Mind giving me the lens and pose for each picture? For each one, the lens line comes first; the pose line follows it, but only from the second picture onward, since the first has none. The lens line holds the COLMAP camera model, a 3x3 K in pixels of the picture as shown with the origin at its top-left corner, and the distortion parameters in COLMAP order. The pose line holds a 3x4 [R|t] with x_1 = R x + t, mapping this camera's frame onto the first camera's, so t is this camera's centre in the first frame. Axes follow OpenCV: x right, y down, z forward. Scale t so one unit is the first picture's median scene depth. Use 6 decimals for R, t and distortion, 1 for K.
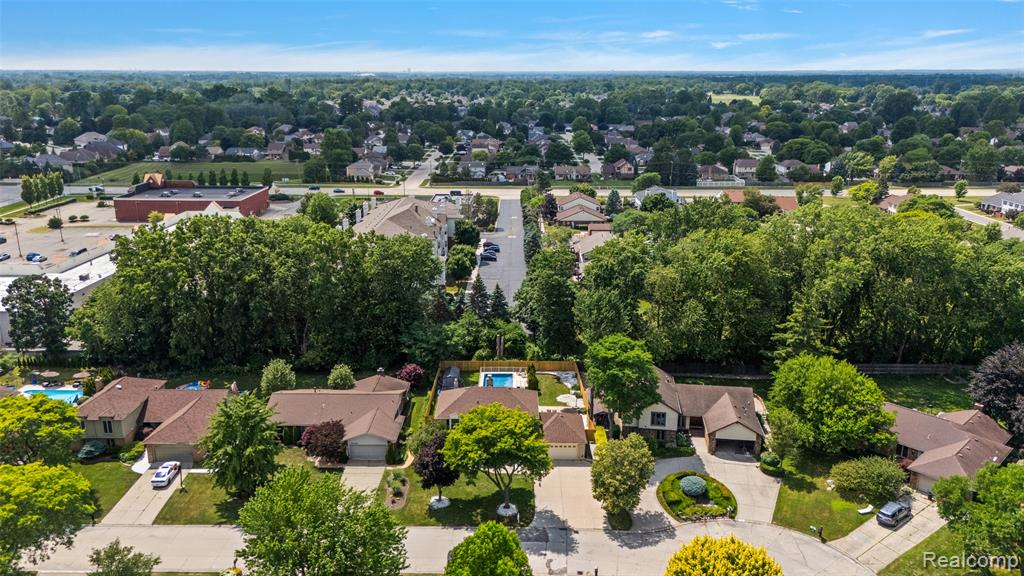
lens RADIAL K [[735.0, 0, 512.0], [0, 735.0, 288.0], [0, 0, 1]] dist [0.002466, -0.000871]
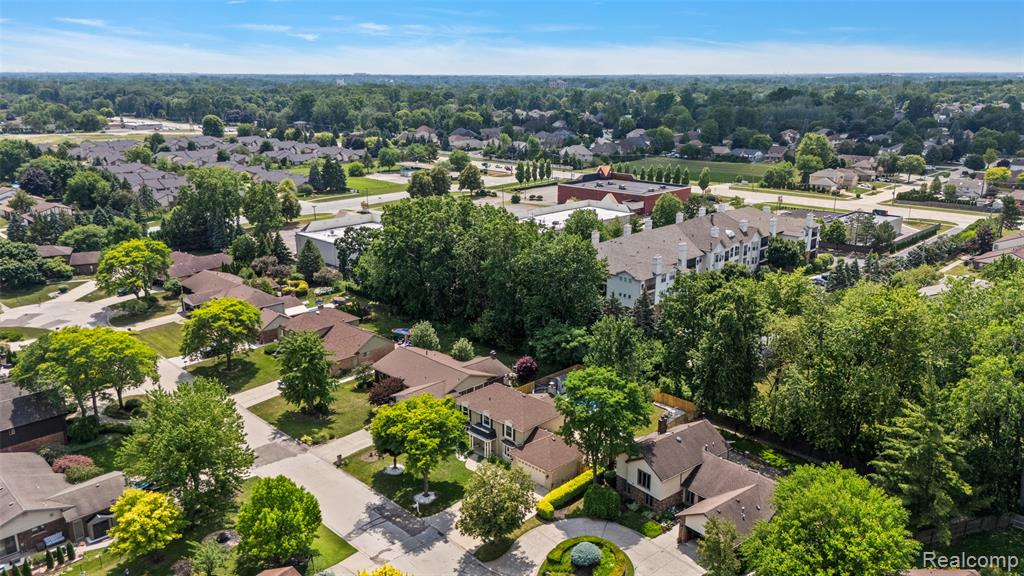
lens RADIAL K [[735.0, 0, 512.0], [0, 735.0, 288.0], [0, 0, 1]] dist [0.002466, -0.000871]
pose [[0.718828, 0.181295, -0.671132, 0.249373], [-0.183574, 0.980632, 0.068280, -0.027115], [0.670512, 0.074120, 0.738187, 0.105121]]
